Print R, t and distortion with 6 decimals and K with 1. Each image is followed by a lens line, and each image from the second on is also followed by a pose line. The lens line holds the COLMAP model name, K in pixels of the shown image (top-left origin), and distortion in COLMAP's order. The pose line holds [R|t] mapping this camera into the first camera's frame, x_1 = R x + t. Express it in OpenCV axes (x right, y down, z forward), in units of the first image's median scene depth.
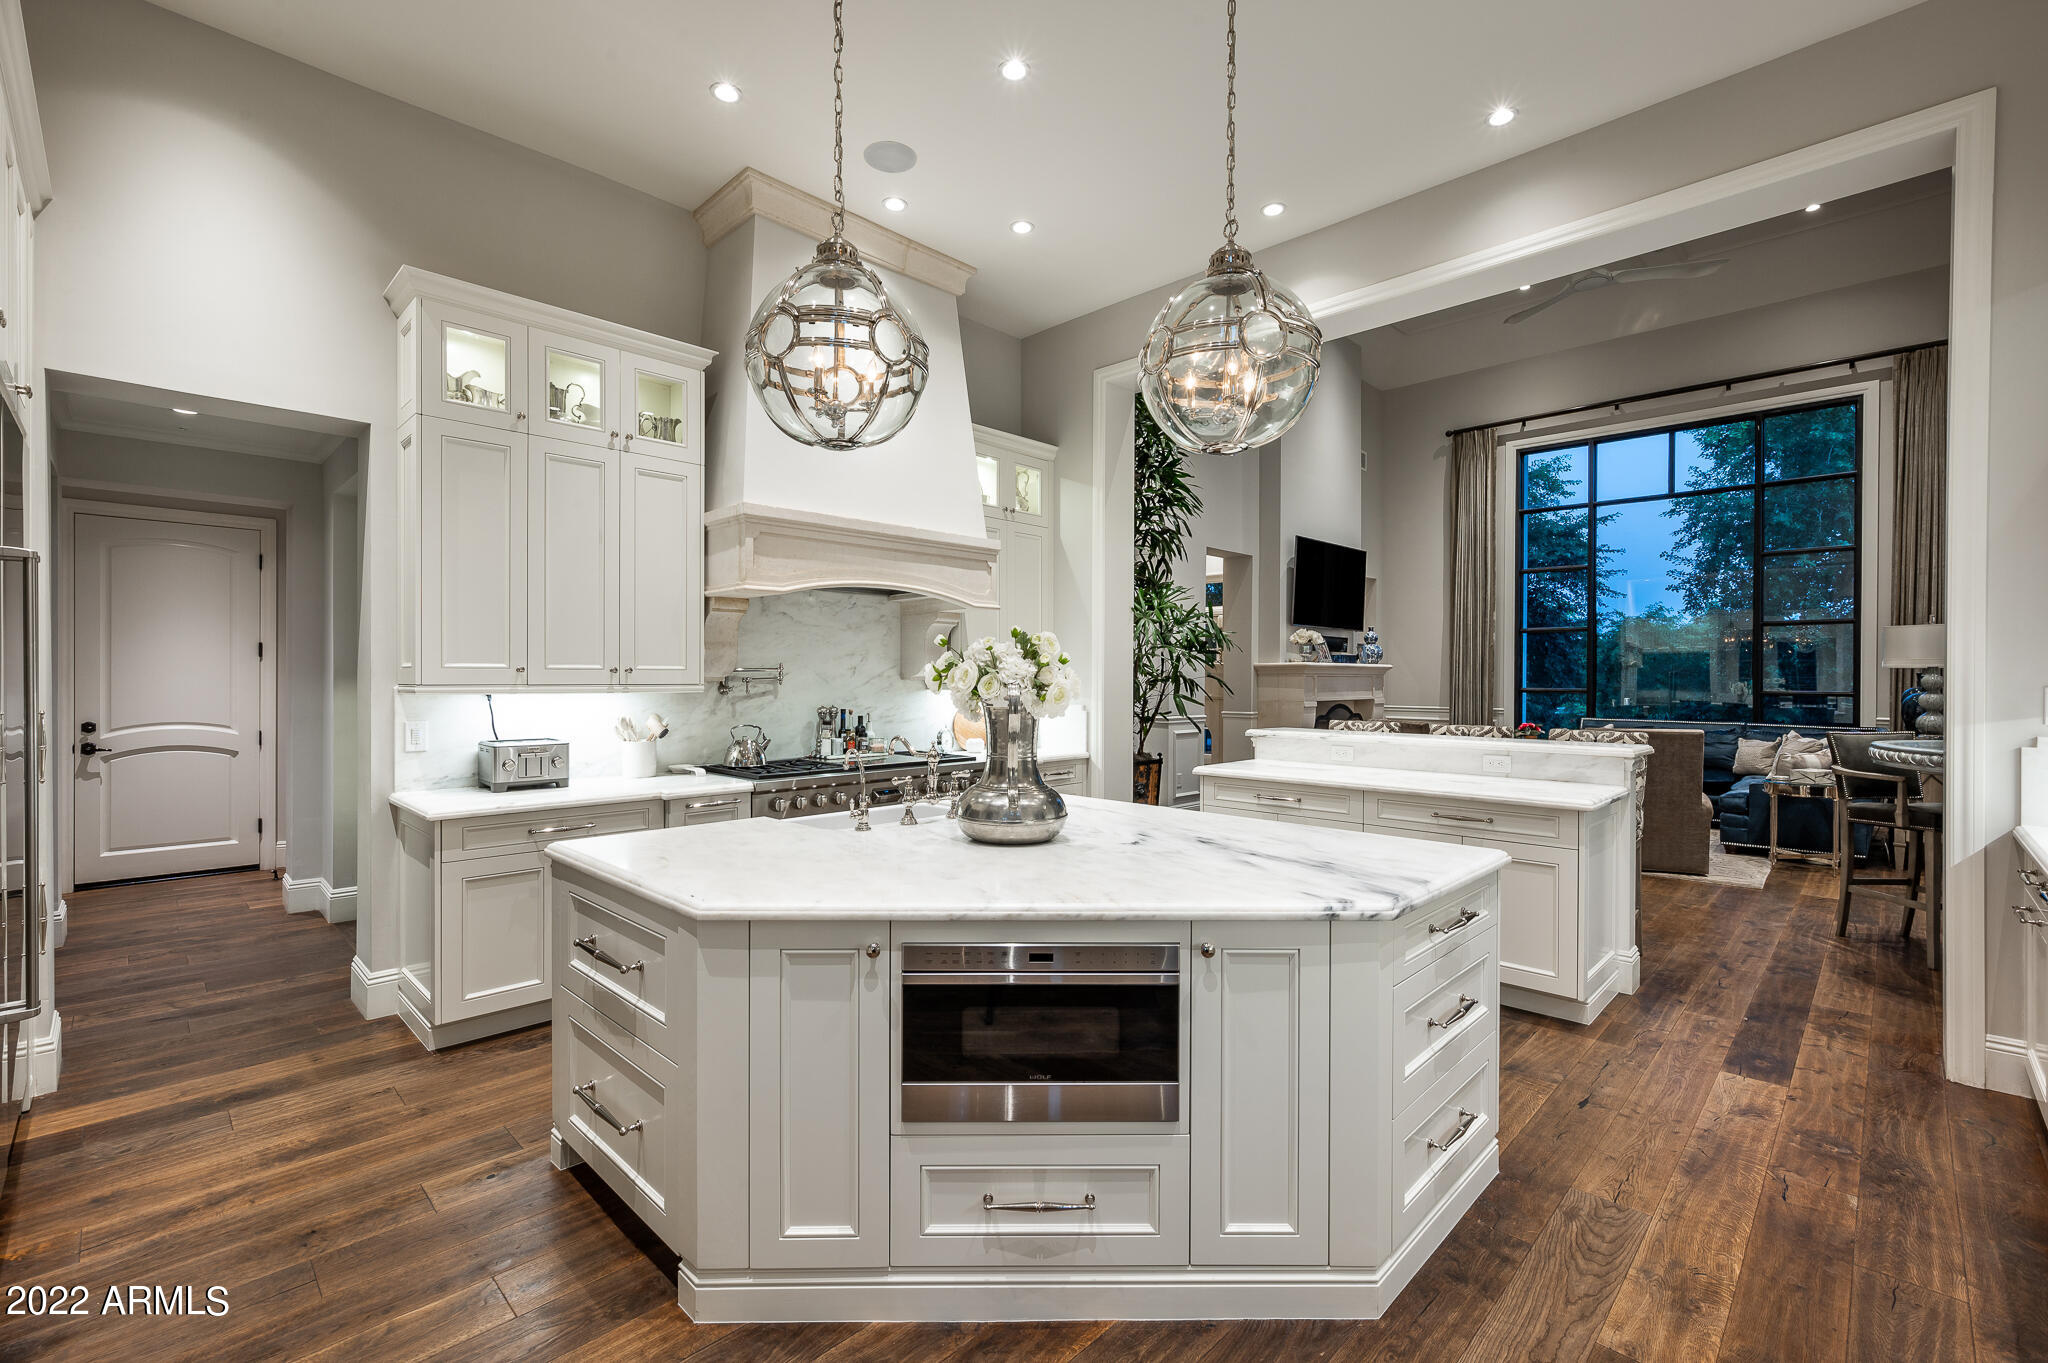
lens RADIAL K [[874.5, 0, 1019.1], [0, 874.5, 680.6], [0, 0, 1]] dist [0.003433, 0.000423]
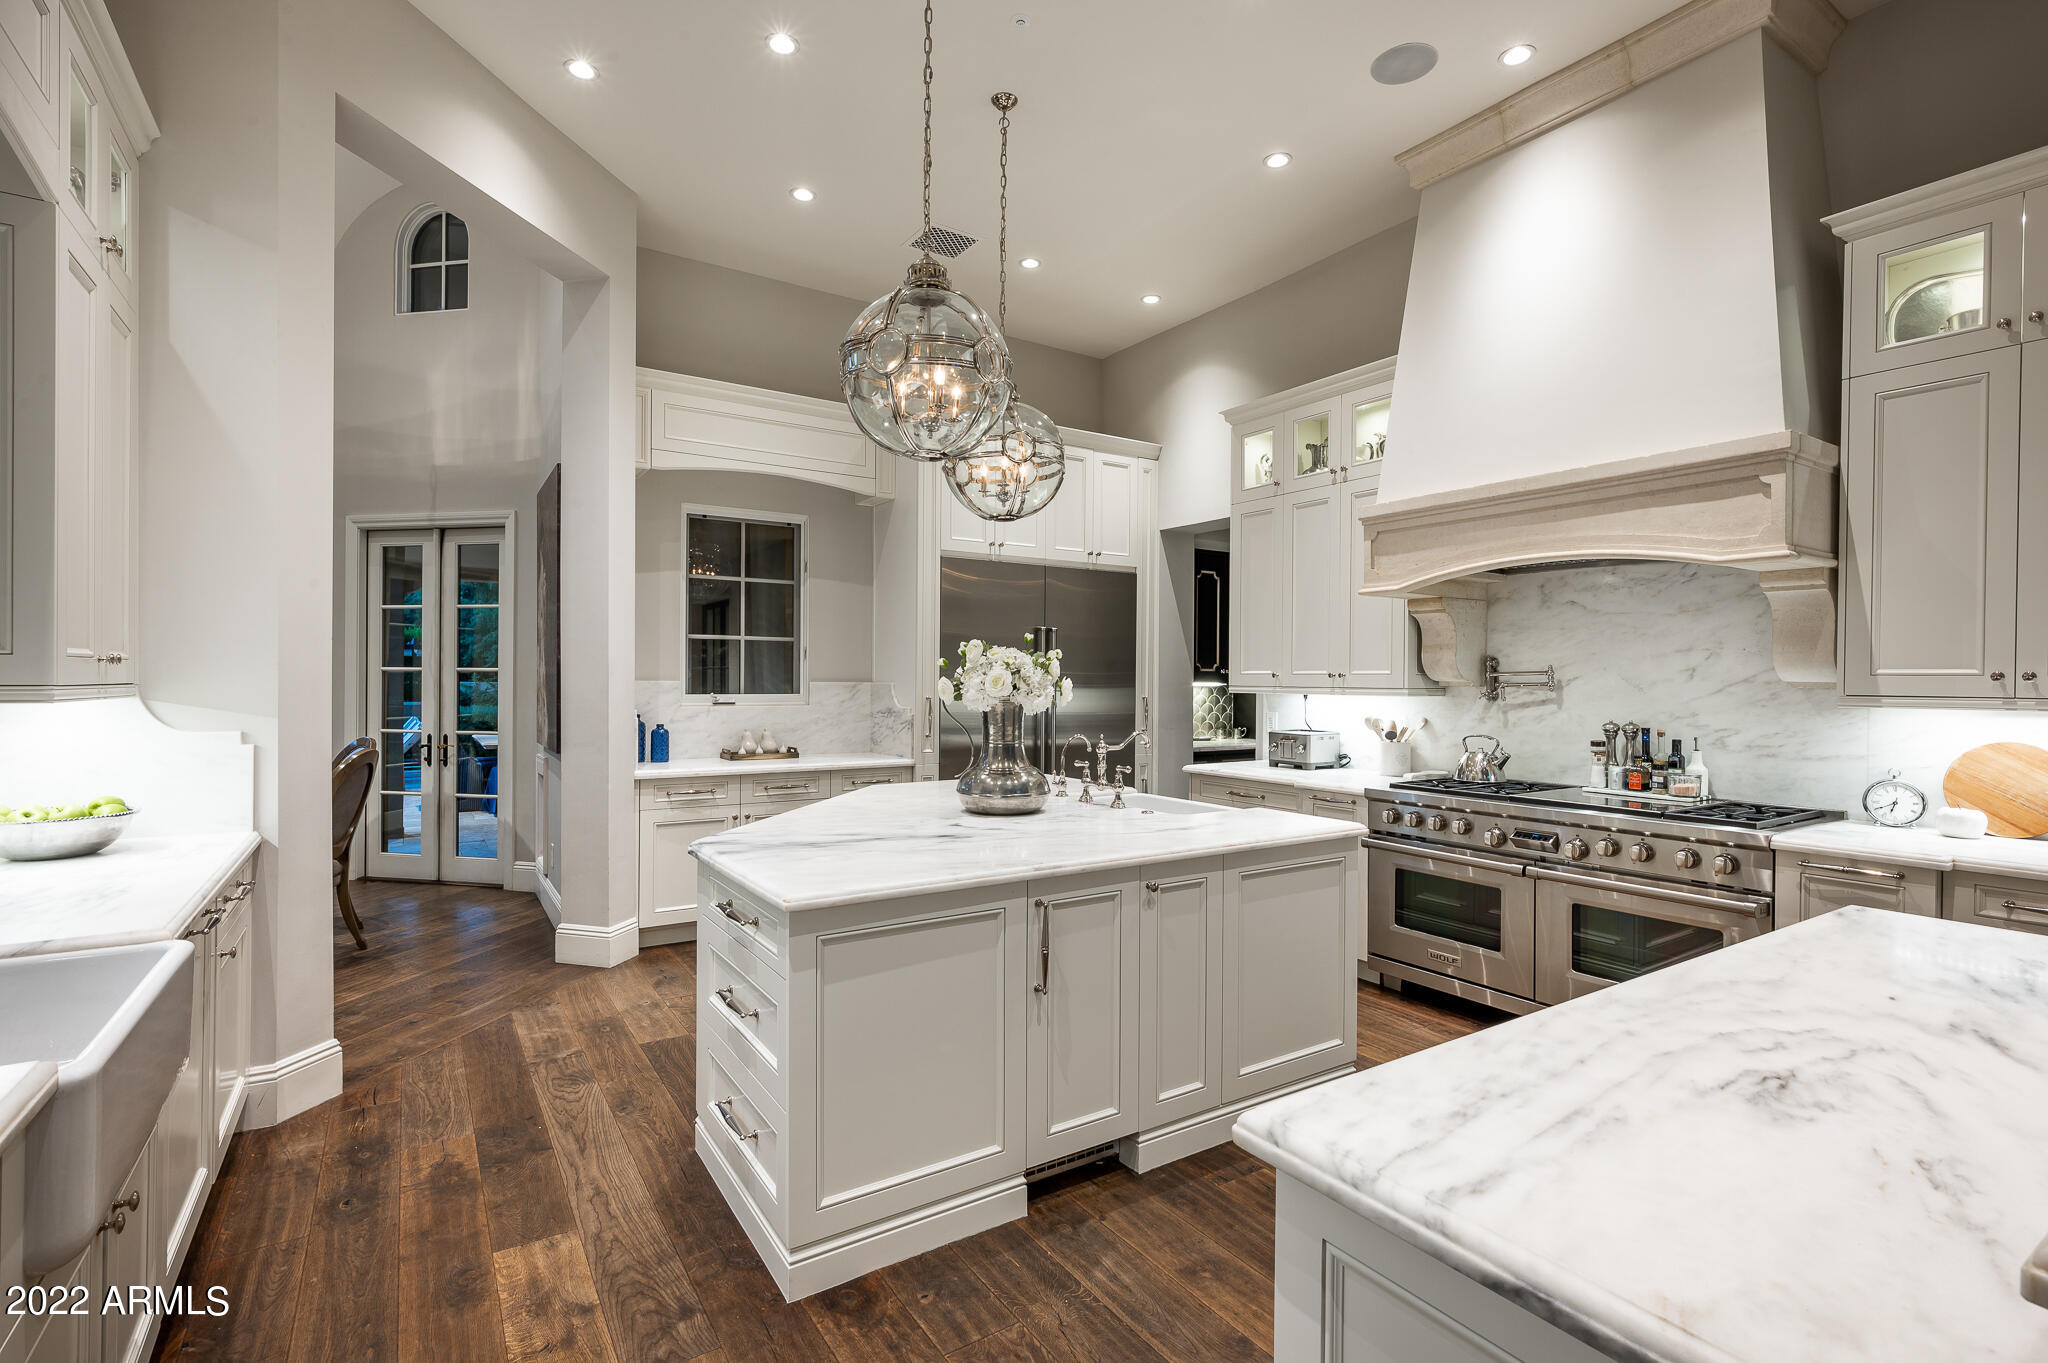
lens RADIAL K [[911.3, 0, 1018.2], [0, 911.3, 681.4], [0, 0, 1]] dist [-0.001096, 0.000051]
pose [[-0.191235, -0.001348, -0.981543, 0.681099], [-0.011661, 0.999932, 0.000898, 0.000104], [0.981475, 0.011617, -0.191237, 0.703239]]
